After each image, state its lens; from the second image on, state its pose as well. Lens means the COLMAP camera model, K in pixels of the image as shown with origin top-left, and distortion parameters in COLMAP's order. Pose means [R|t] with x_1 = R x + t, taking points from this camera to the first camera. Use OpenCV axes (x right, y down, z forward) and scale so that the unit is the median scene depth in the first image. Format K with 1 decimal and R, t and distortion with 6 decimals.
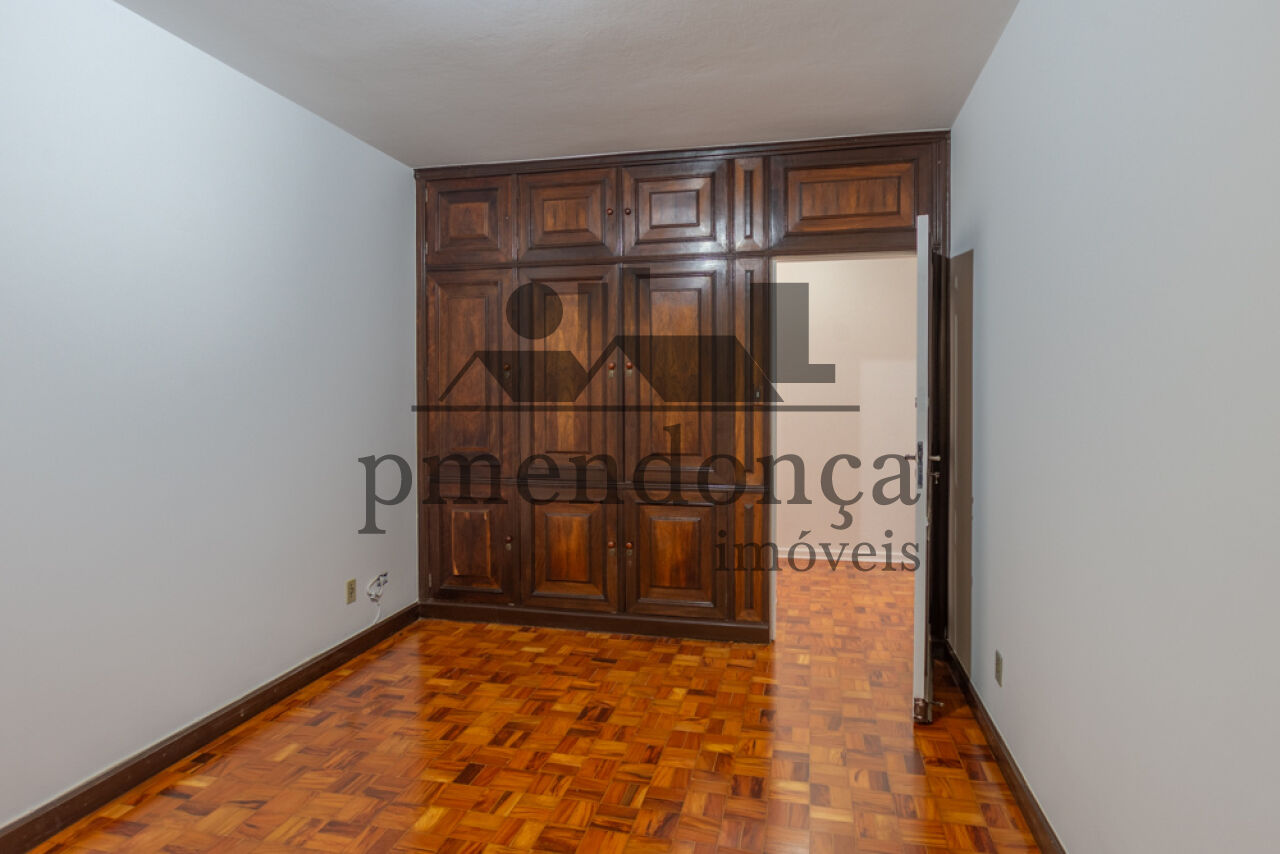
lens RADIAL K [[715.4, 0, 651.0], [0, 715.4, 409.7], [0, 0, 1]] dist [0.000038, -0.002639]
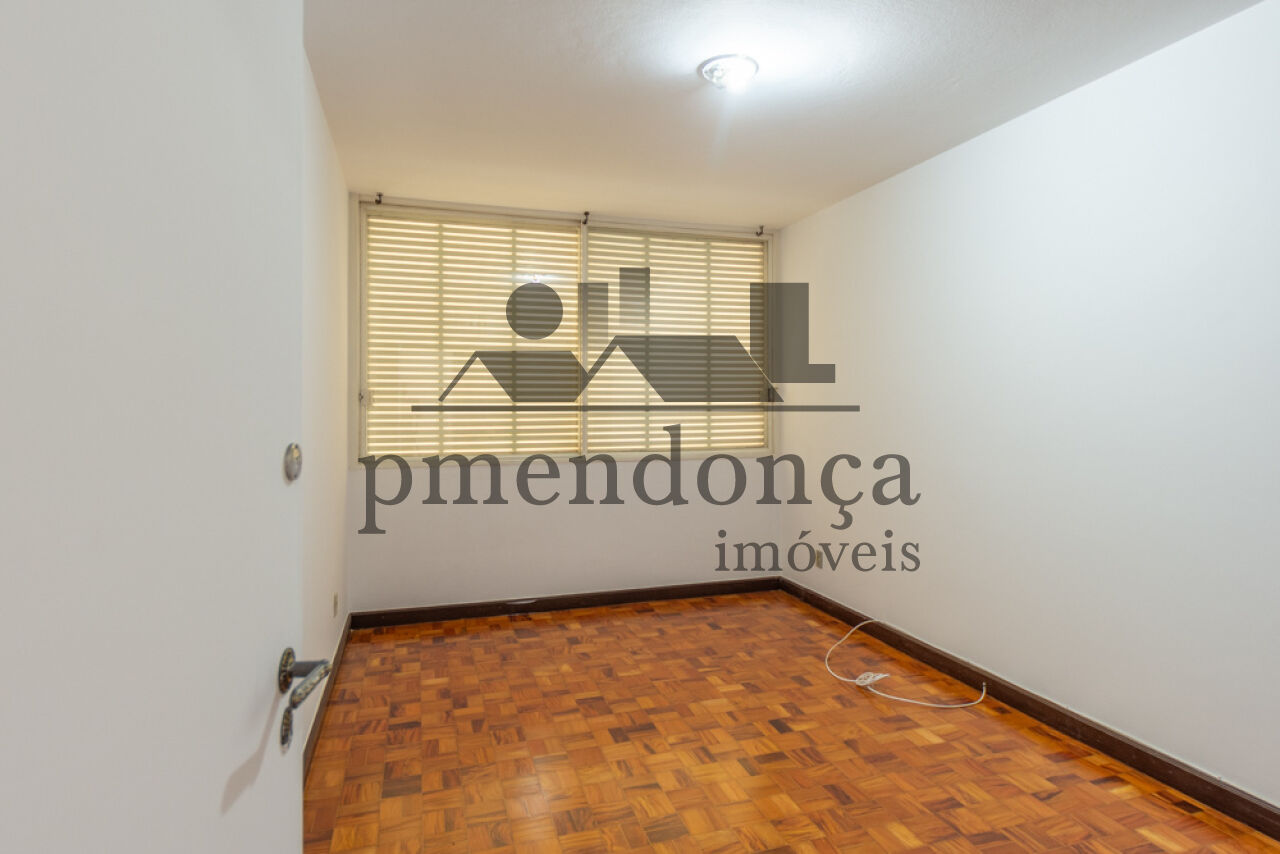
lens RADIAL K [[715.4, 0, 651.0], [0, 715.4, 409.7], [0, 0, 1]] dist [0.000038, -0.002639]
pose [[-0.860727, 0.007331, -0.509015, 0.483600], [-0.009920, 0.999465, 0.031167, -0.049507], [0.508971, 0.031876, -0.860193, 1.601544]]
